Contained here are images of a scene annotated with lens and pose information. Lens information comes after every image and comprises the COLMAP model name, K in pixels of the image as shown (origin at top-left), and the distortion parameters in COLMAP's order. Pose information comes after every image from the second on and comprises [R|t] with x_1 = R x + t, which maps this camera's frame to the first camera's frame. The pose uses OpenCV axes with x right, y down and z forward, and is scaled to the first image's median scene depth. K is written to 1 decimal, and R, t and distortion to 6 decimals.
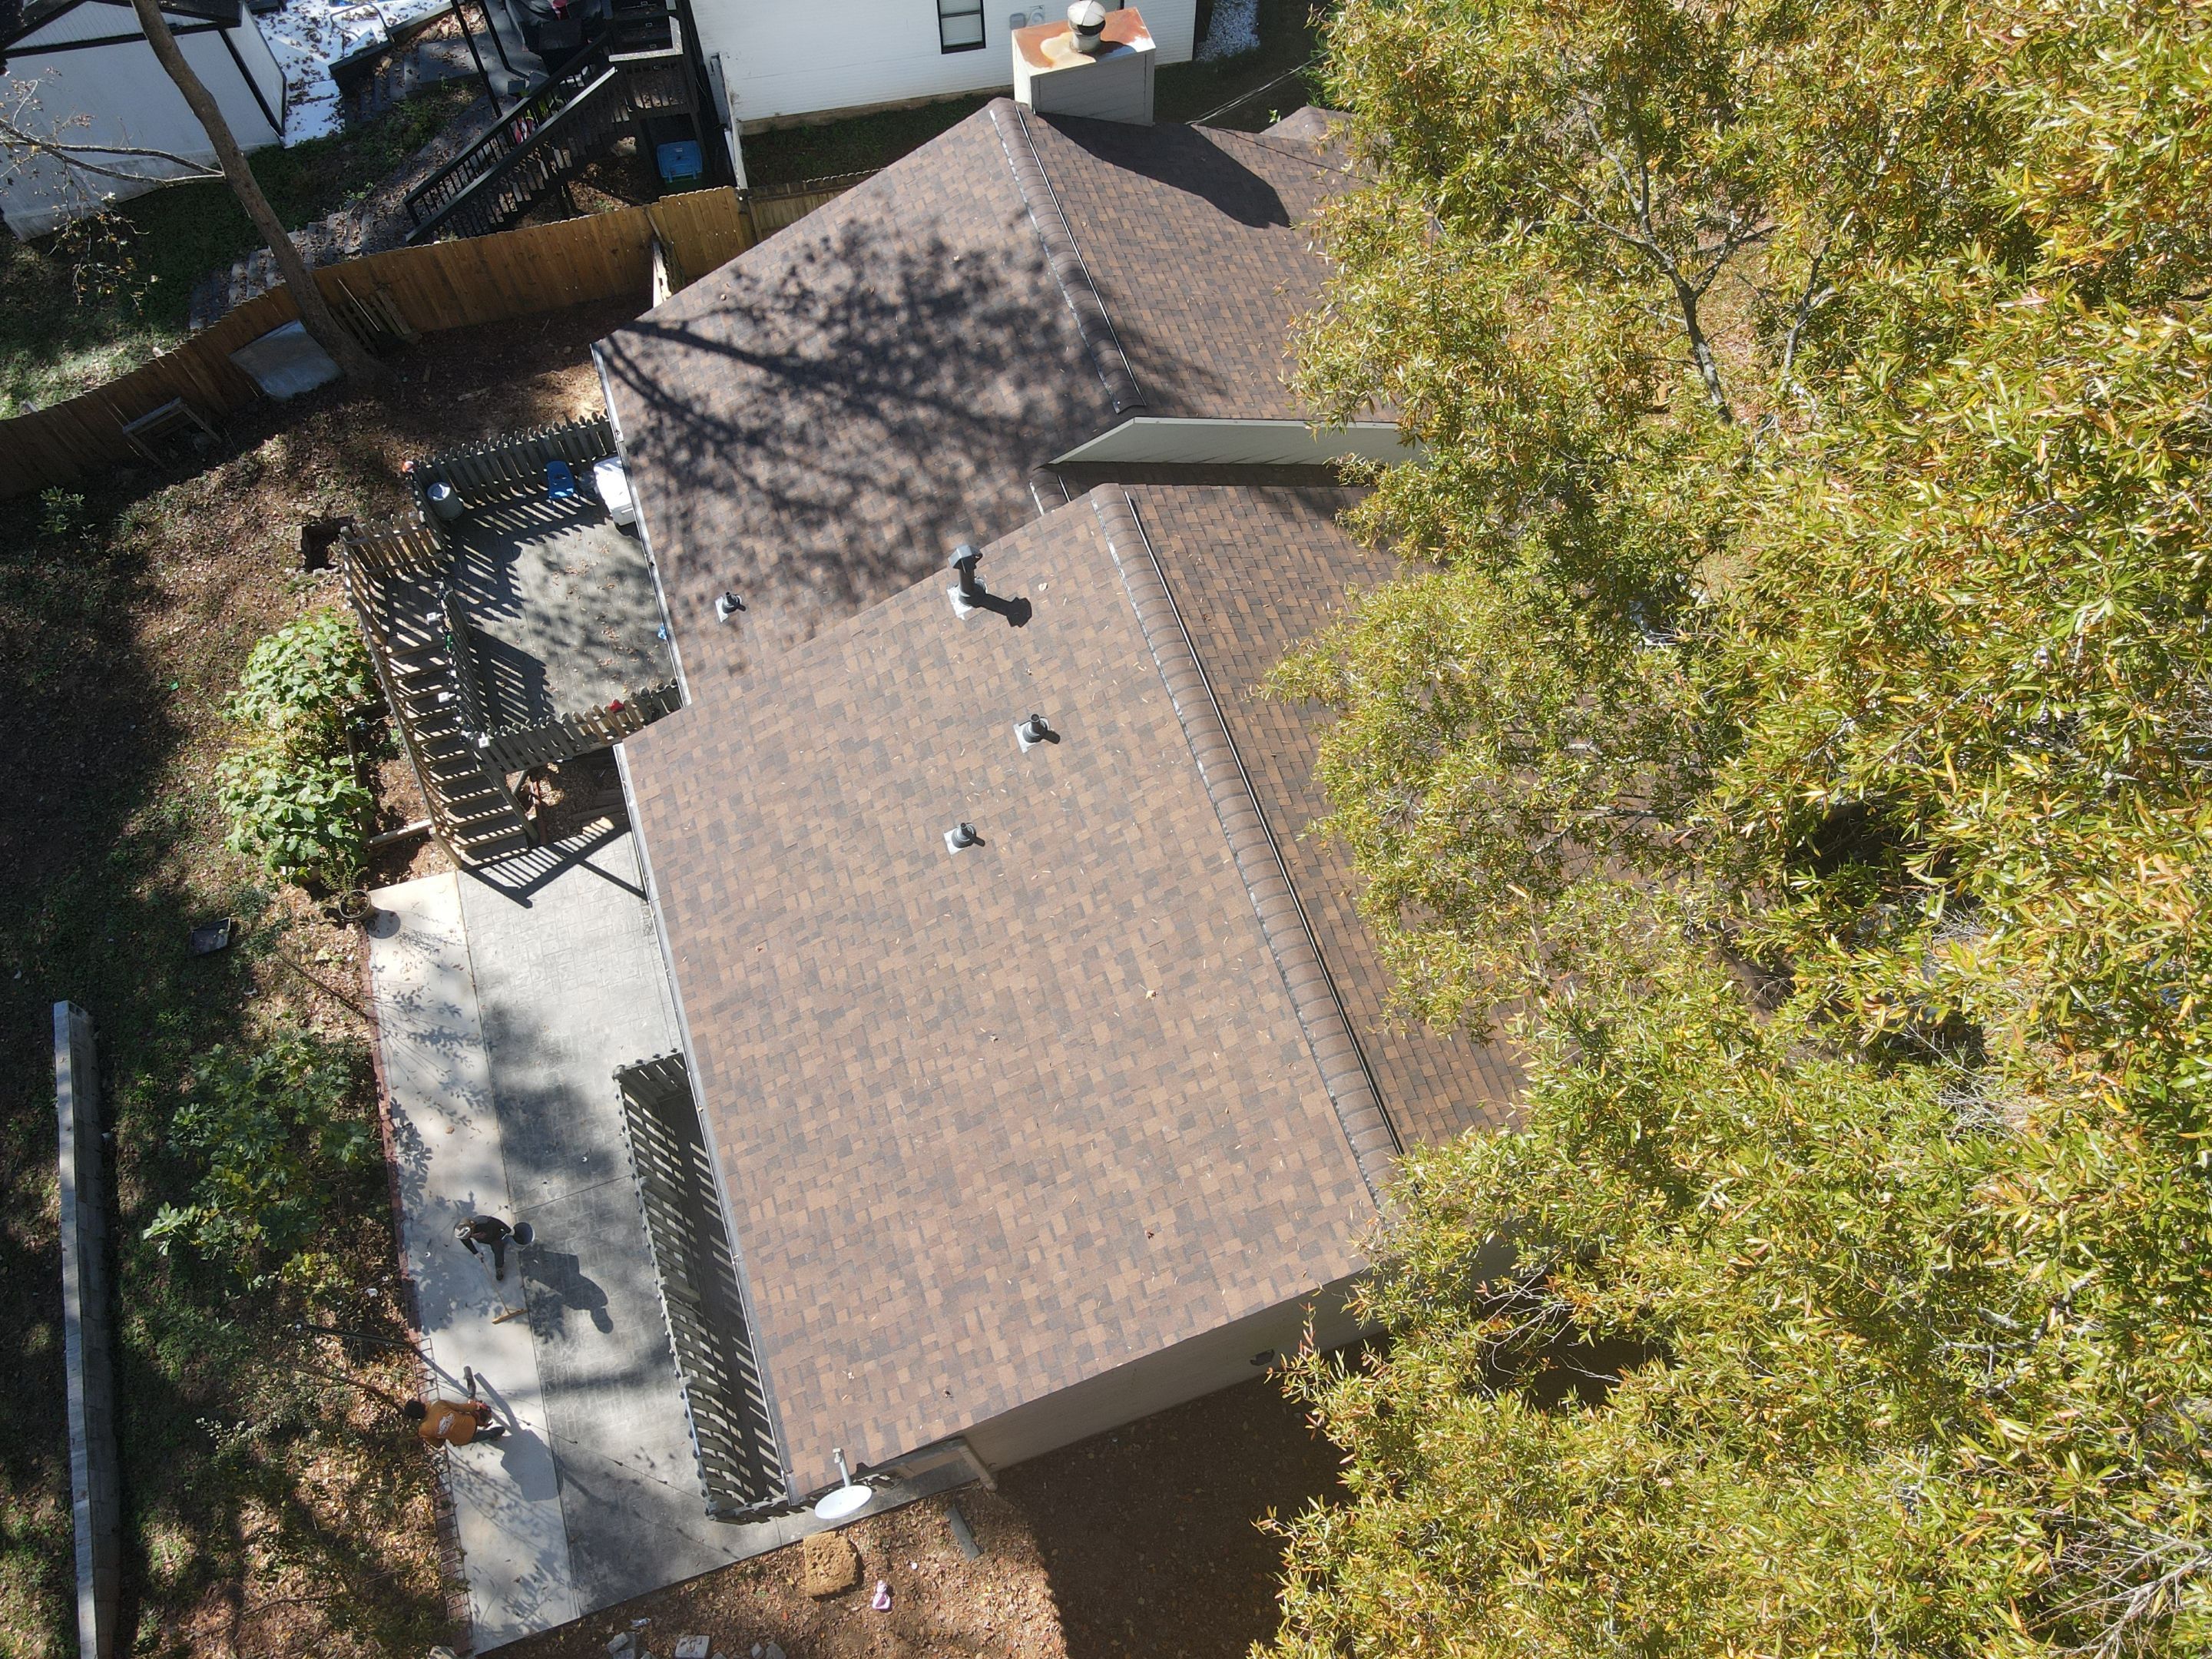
lens RADIAL K [[1605.2, 0, 1099.6], [0, 1605.2, 850.8], [0, 0, 1]] dist [0.001915, 0.008177]
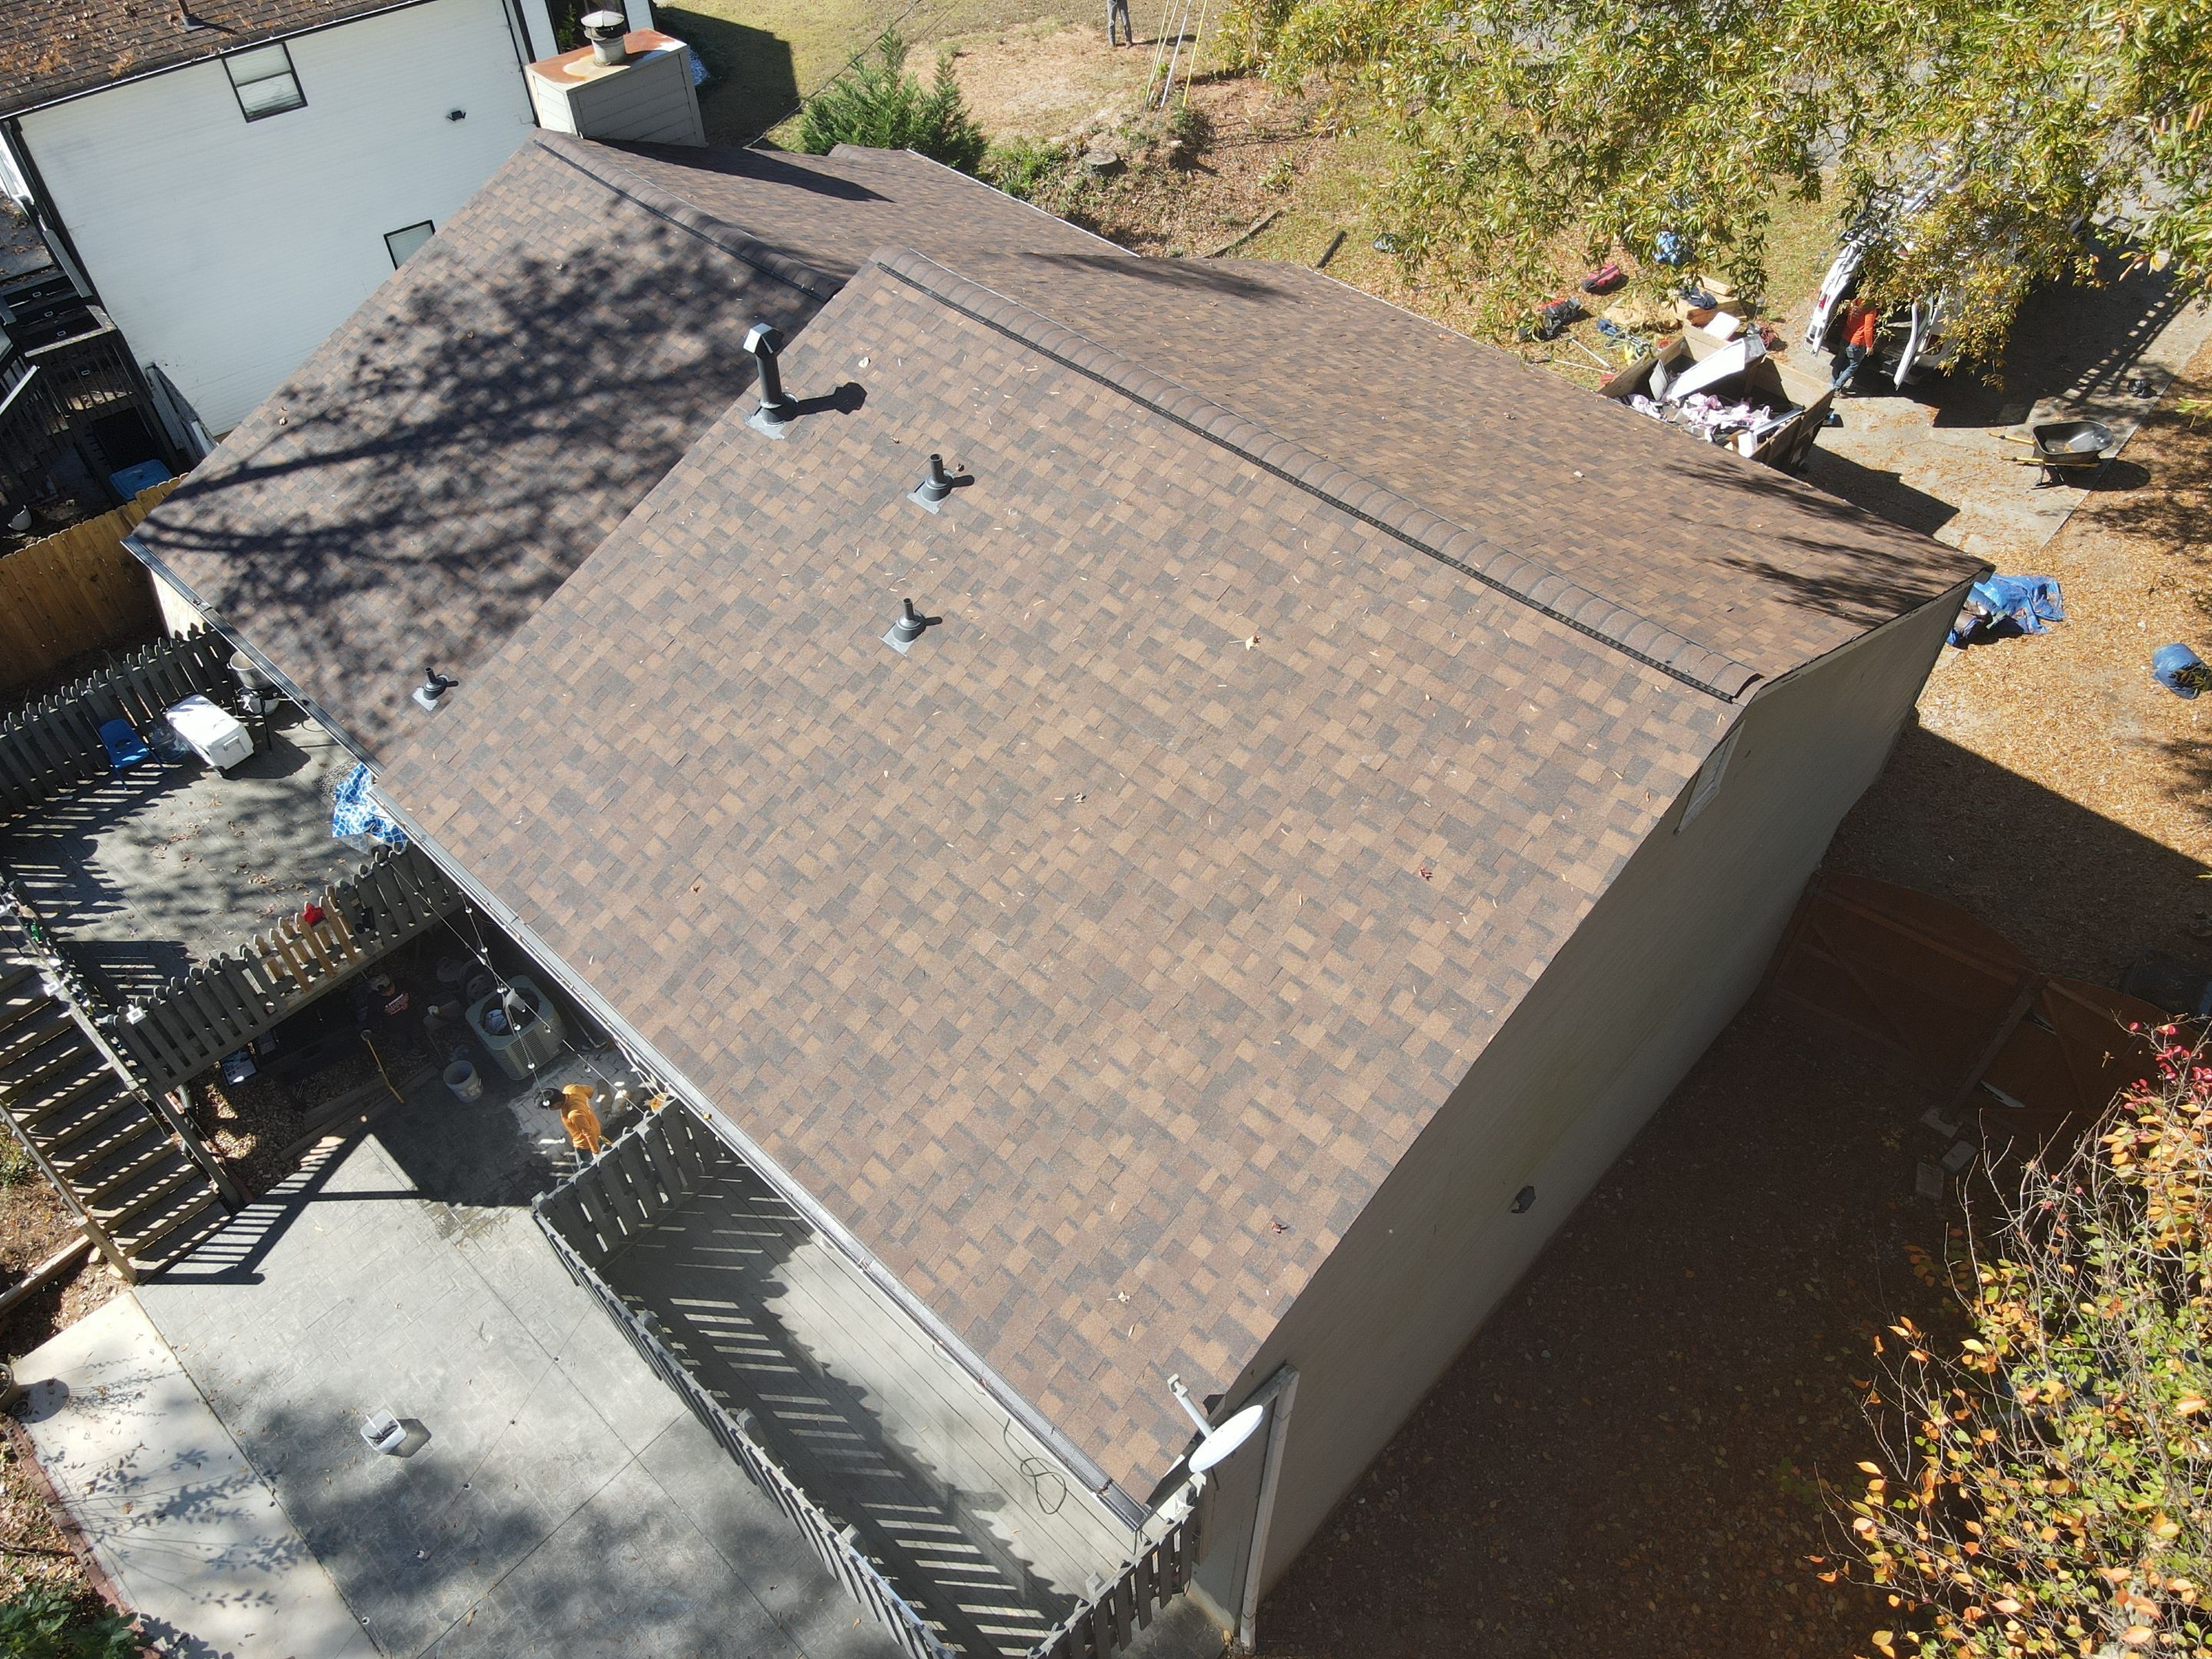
lens RADIAL K [[1605.2, 0, 1116.2], [0, 1605.2, 851.1], [0, 0, 1]] dist [0.001915, 0.008177]
pose [[0.877939, -0.361423, 0.314000, -0.206726], [0.437525, 0.871964, -0.219659, 0.218706], [-0.194408, 0.330230, 0.923663, 0.247093]]
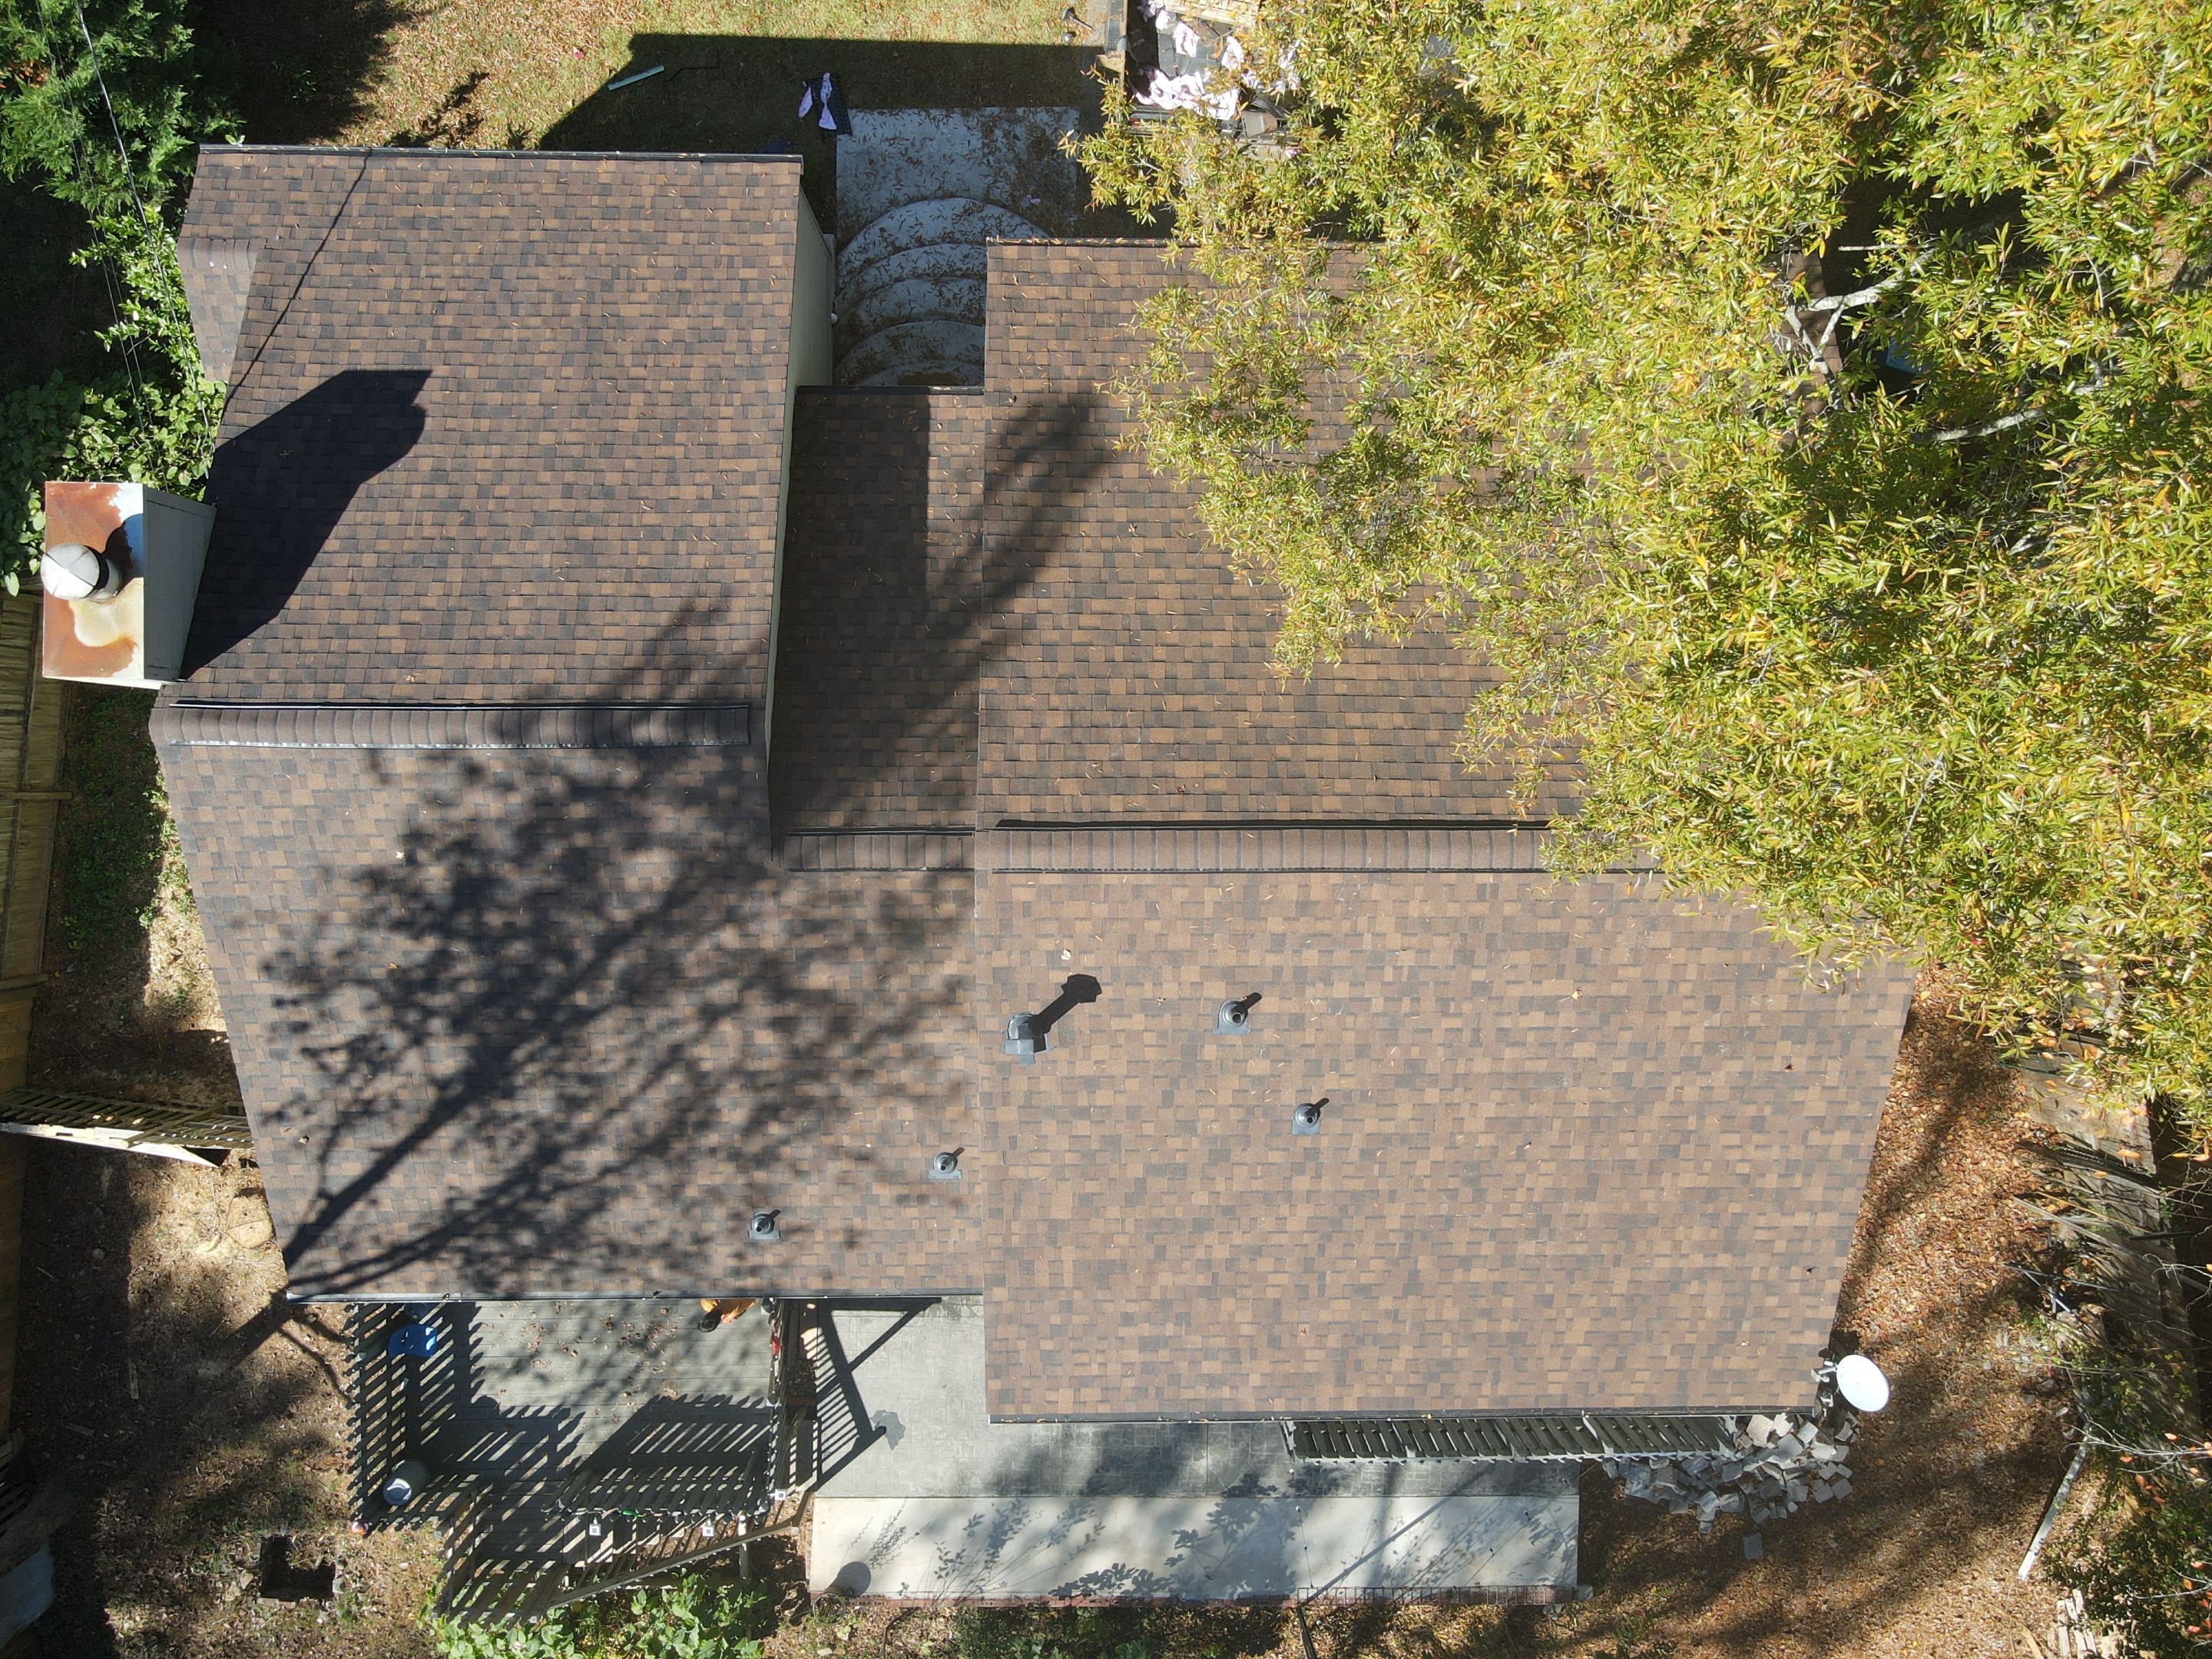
lens RADIAL K [[1605.2, 0, 1126.8], [0, 1605.2, 851.3], [0, 0, 1]] dist [0.001915, 0.008177]
pose [[0.314439, -0.948712, -0.032765, 0.041922], [0.846525, 0.264617, 0.461923, -0.419387], [-0.429561, -0.172983, 0.886315, 0.201914]]
